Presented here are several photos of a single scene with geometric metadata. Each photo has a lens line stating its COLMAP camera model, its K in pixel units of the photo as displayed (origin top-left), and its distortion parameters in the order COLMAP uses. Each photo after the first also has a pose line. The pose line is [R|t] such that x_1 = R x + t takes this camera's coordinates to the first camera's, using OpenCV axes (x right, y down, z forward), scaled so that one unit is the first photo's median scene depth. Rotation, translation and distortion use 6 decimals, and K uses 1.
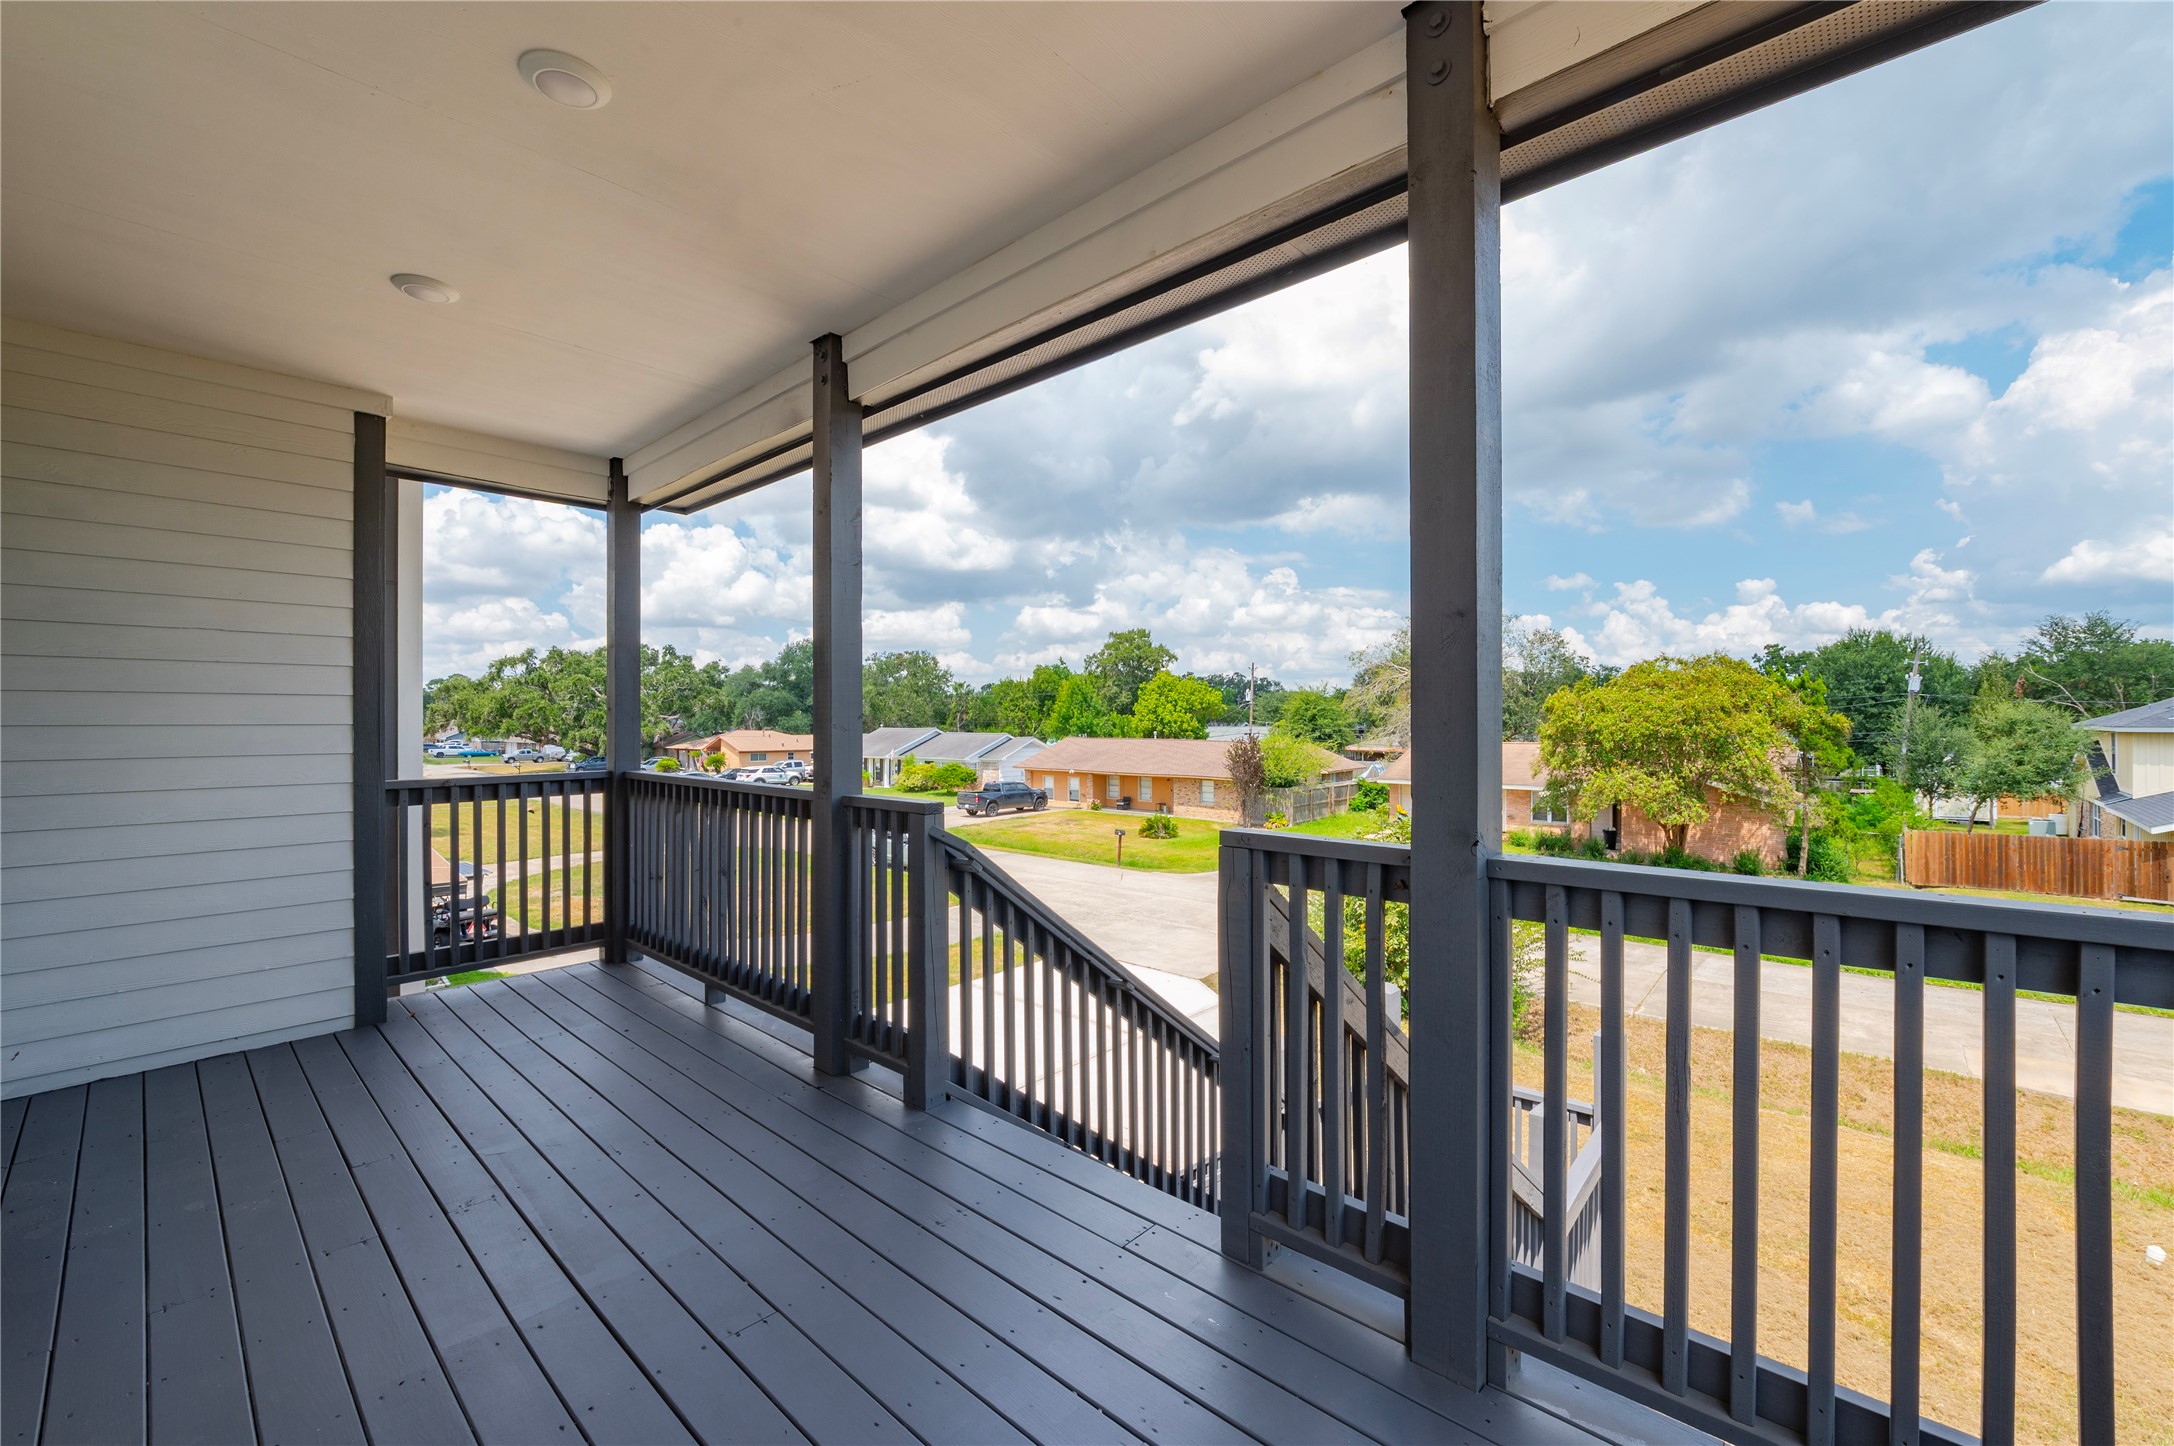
lens RADIAL K [[897.2, 0, 1093.7], [0, 897.2, 723.7], [0, 0, 1]] dist [-0.001479, 0.000139]
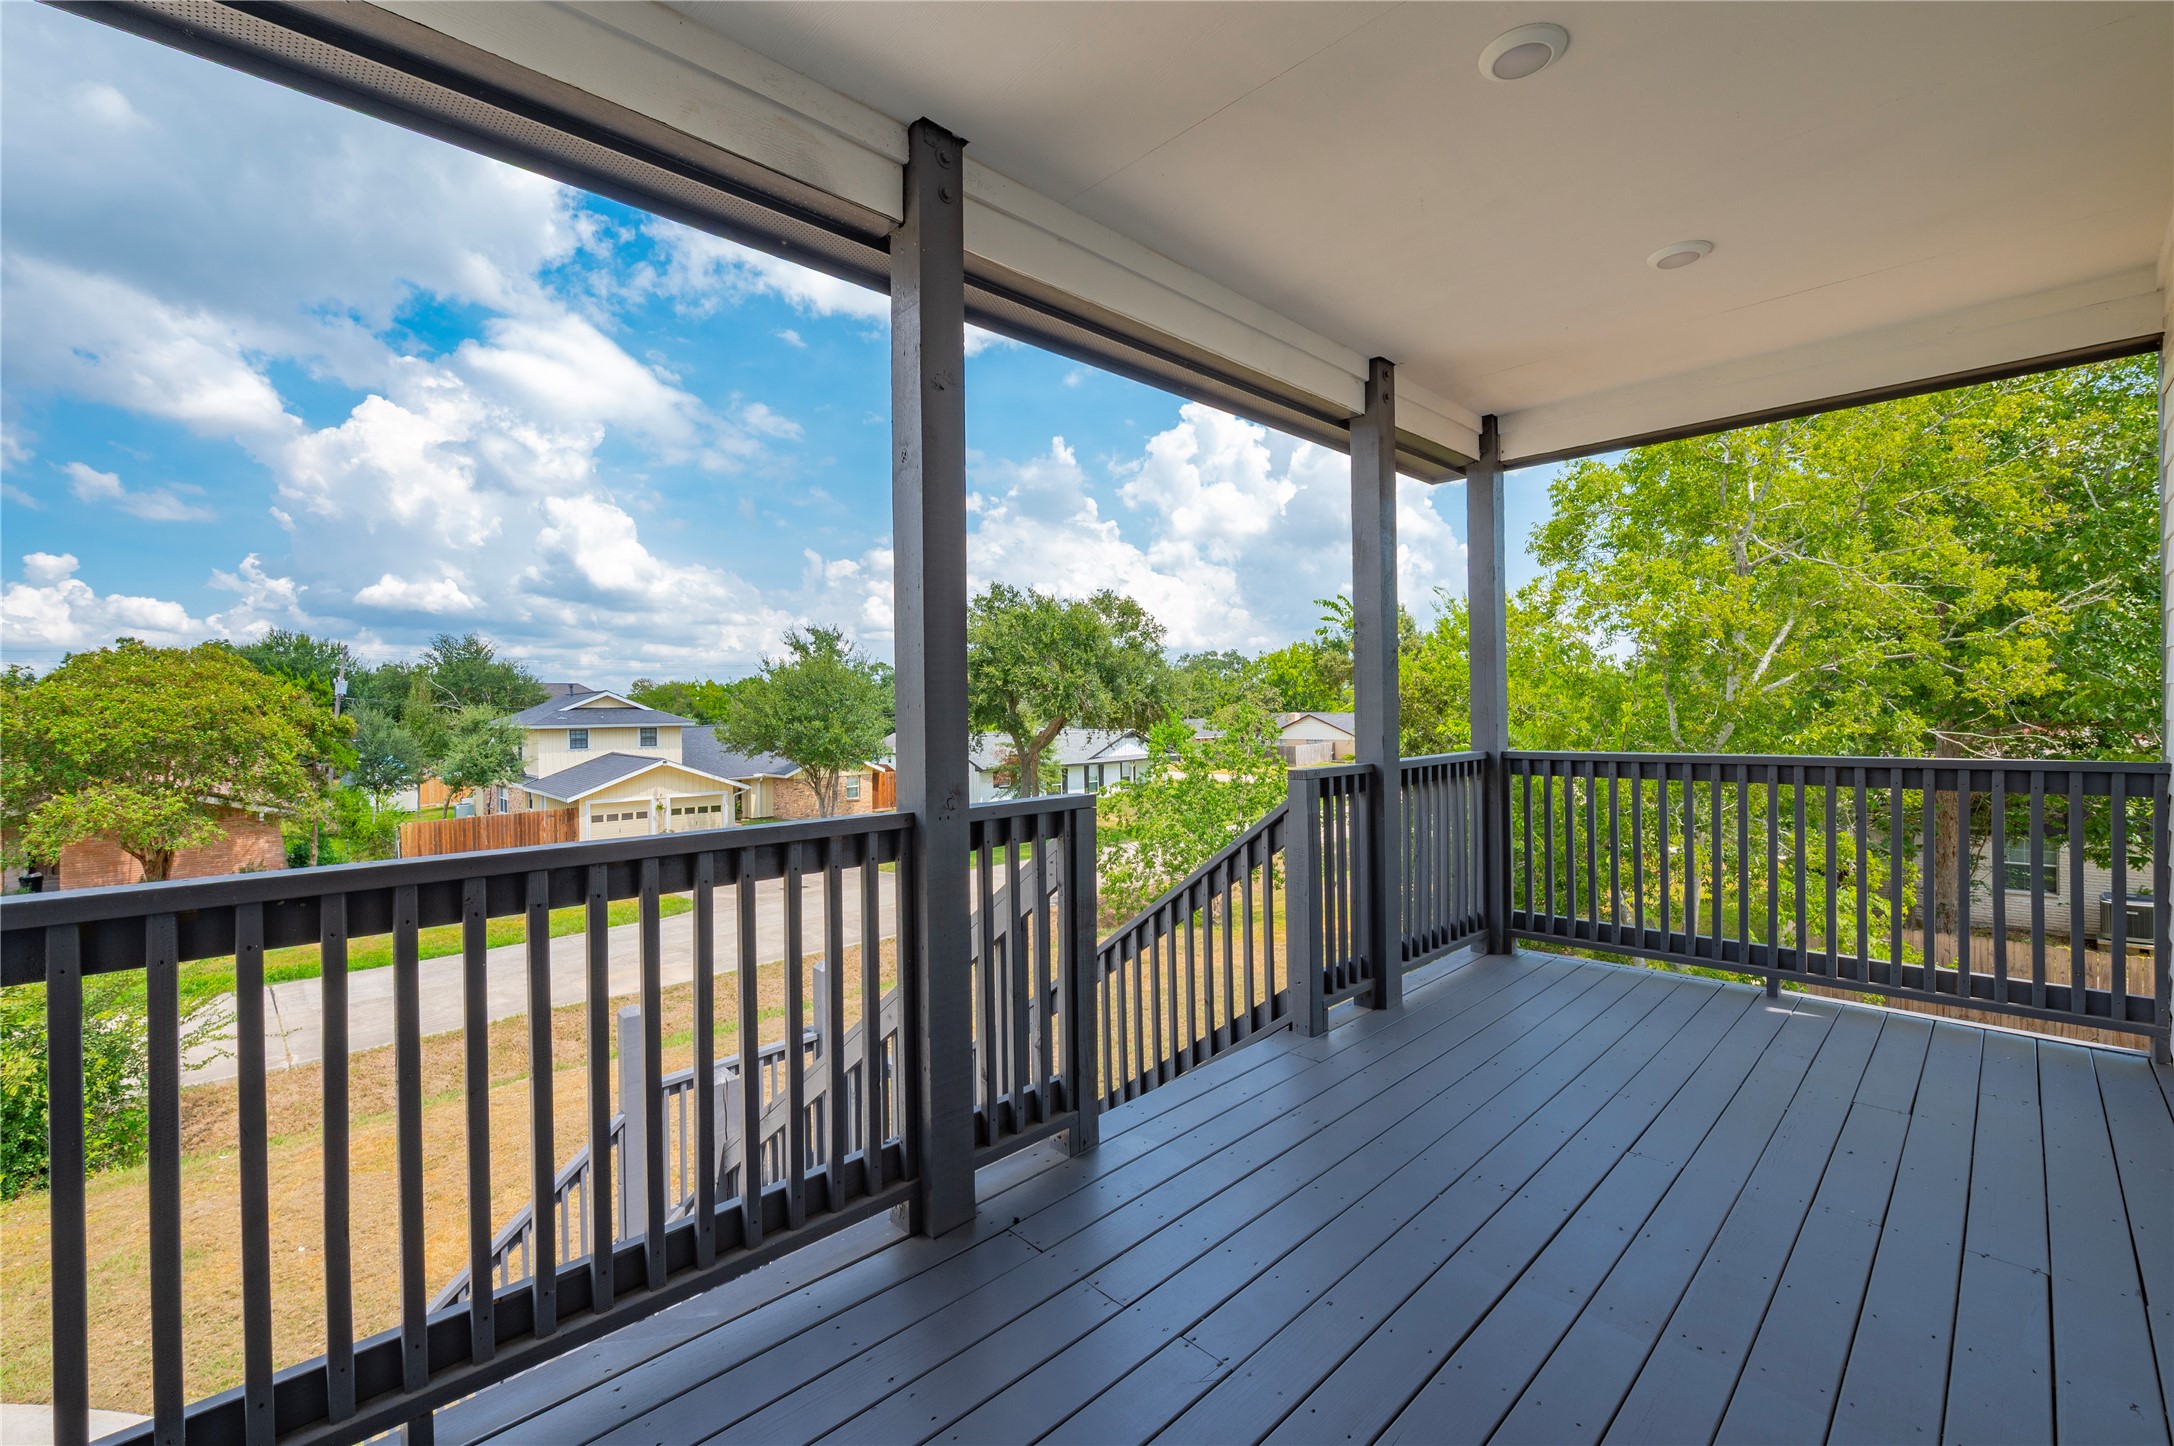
lens RADIAL K [[897.2, 0, 1093.2], [0, 897.2, 715.0], [0, 0, 1]] dist [-0.001479, 0.000139]
pose [[0.060656, -0.002731, 0.998155, -0.106847], [0.017538, 0.999845, 0.001670, 0.000759], [-0.998005, 0.017404, 0.060695, 0.094566]]
